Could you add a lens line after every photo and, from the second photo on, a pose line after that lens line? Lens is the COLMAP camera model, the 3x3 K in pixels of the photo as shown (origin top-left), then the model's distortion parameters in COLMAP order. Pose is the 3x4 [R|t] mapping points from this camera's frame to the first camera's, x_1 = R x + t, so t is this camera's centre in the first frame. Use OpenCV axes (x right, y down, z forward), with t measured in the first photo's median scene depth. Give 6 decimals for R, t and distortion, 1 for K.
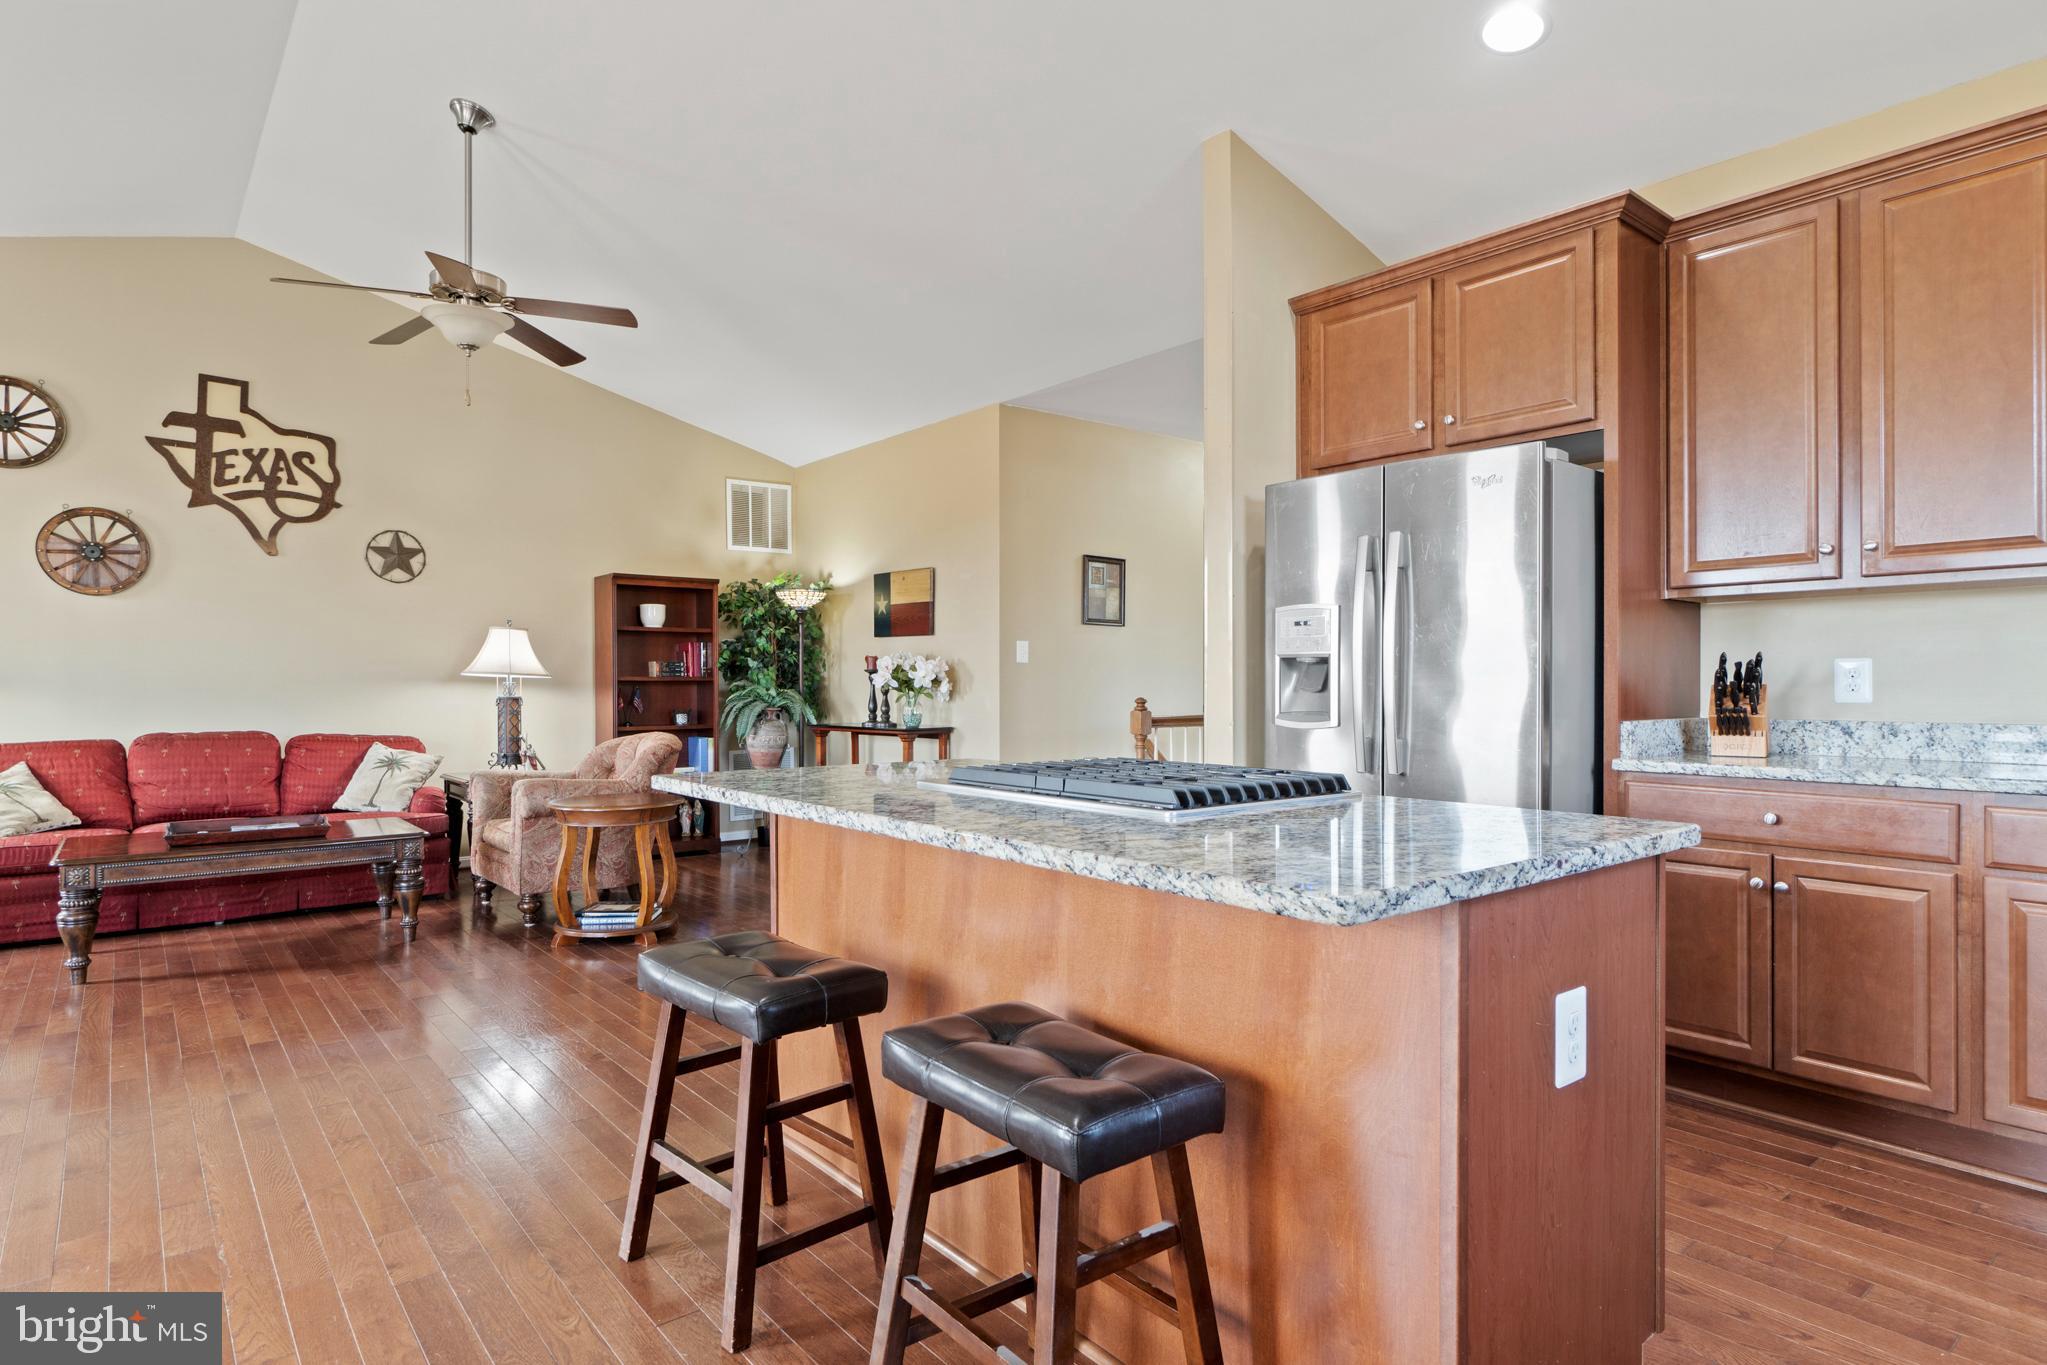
lens RADIAL K [[1097.3, 0, 1003.9], [0, 1097.3, 684.0], [0, 0, 1]] dist [0.002434, -0.000901]
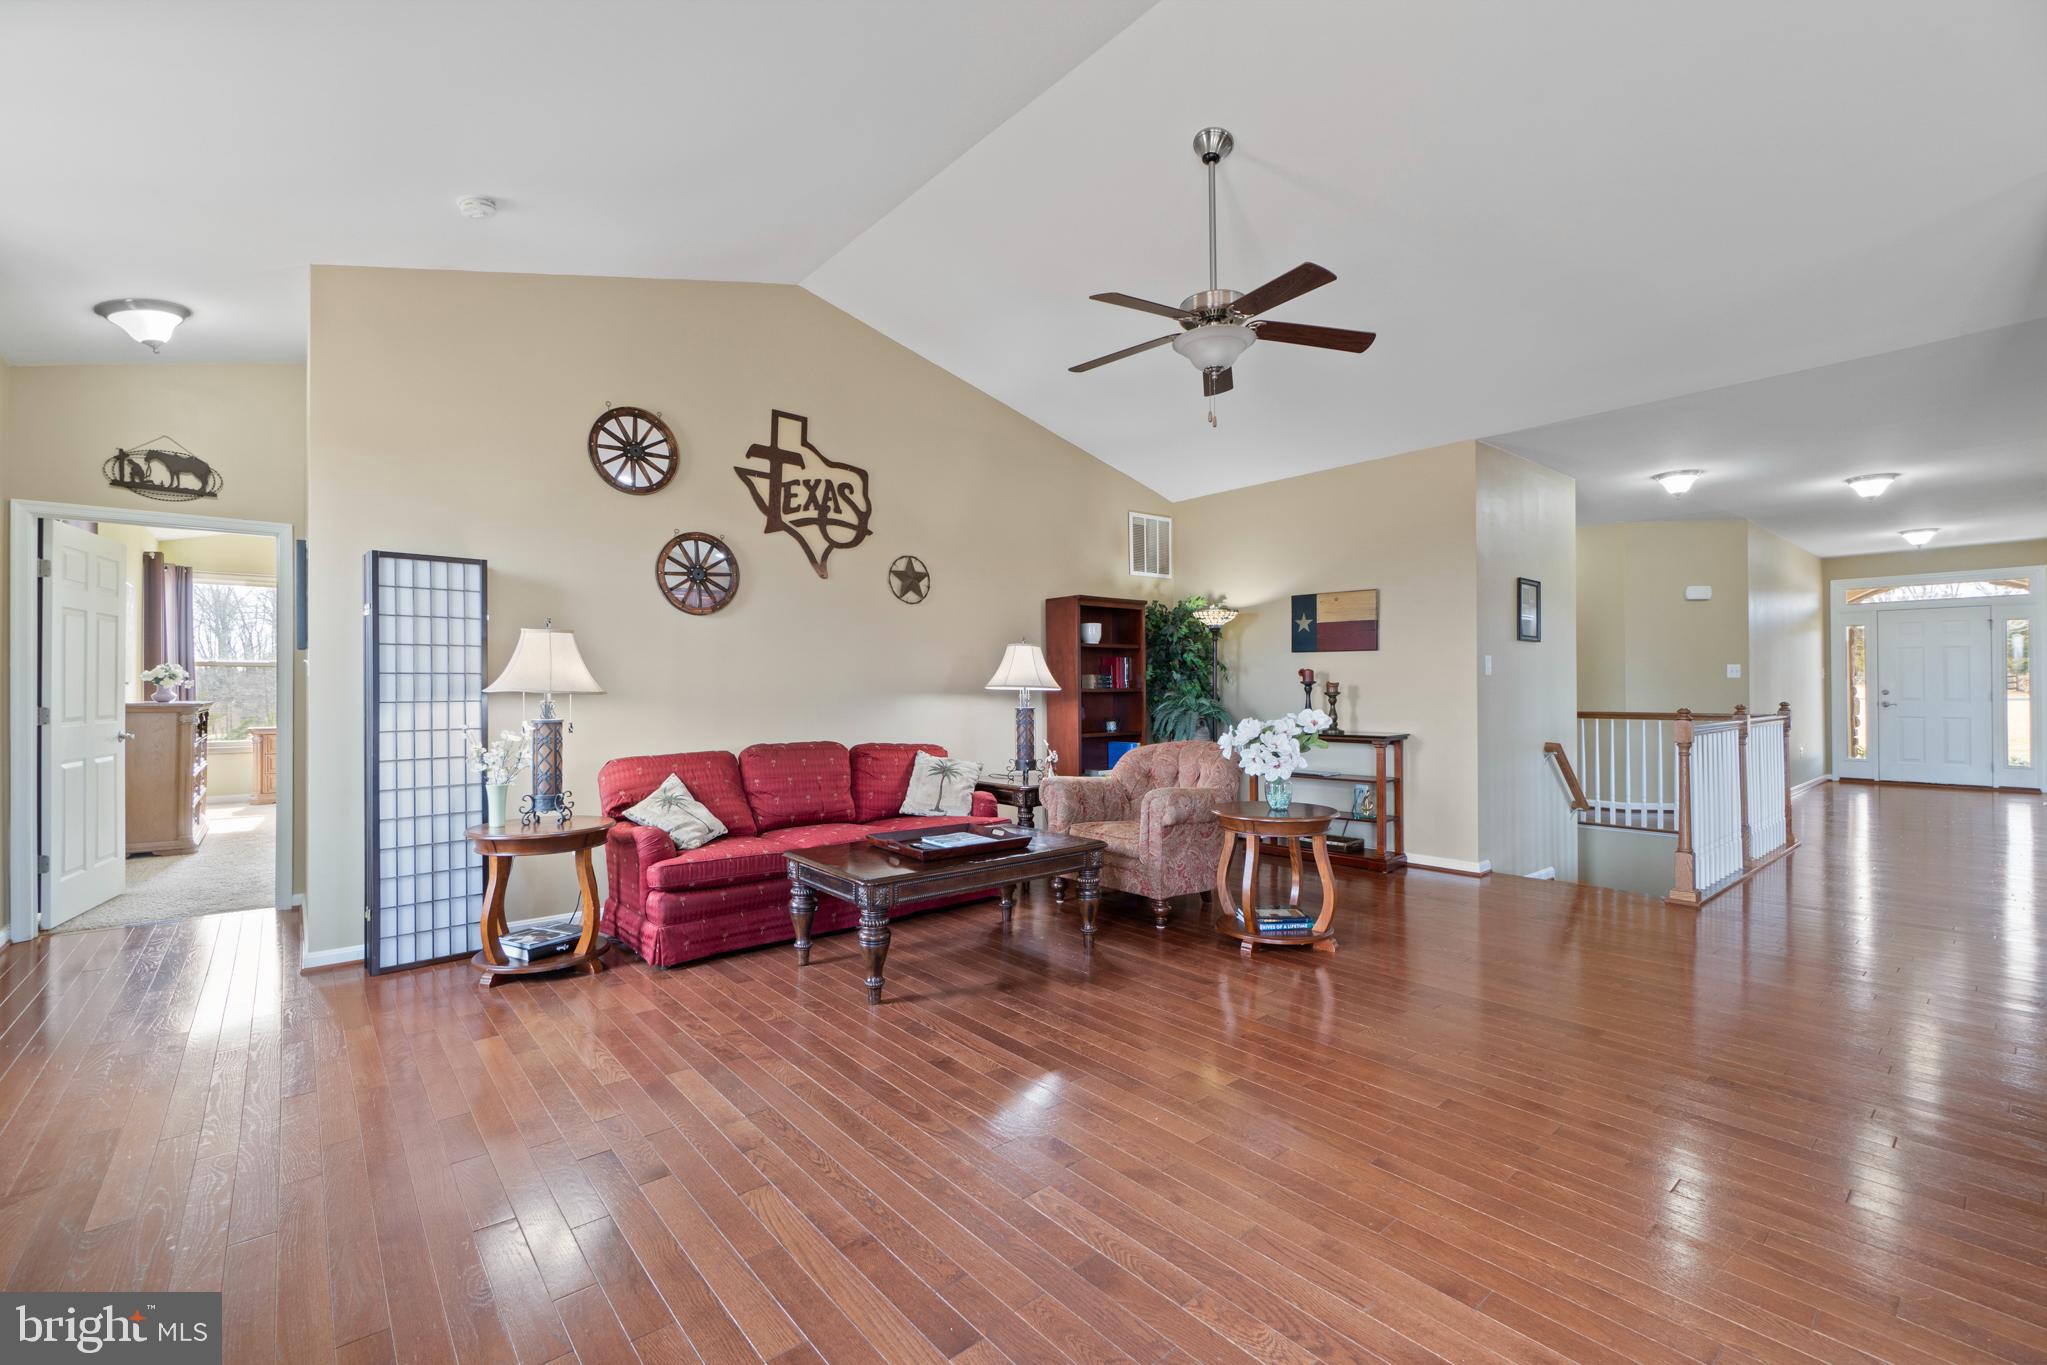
lens RADIAL K [[877.5, 0, 1011.4], [0, 877.5, 679.7], [0, 0, 1]] dist [0.000056, -0.001022]
pose [[0.999938, -0.002392, 0.010893, -0.530032], [0.002512, 0.999936, -0.011029, -0.007779], [-0.010866, 0.011055, 0.999880, 0.146315]]
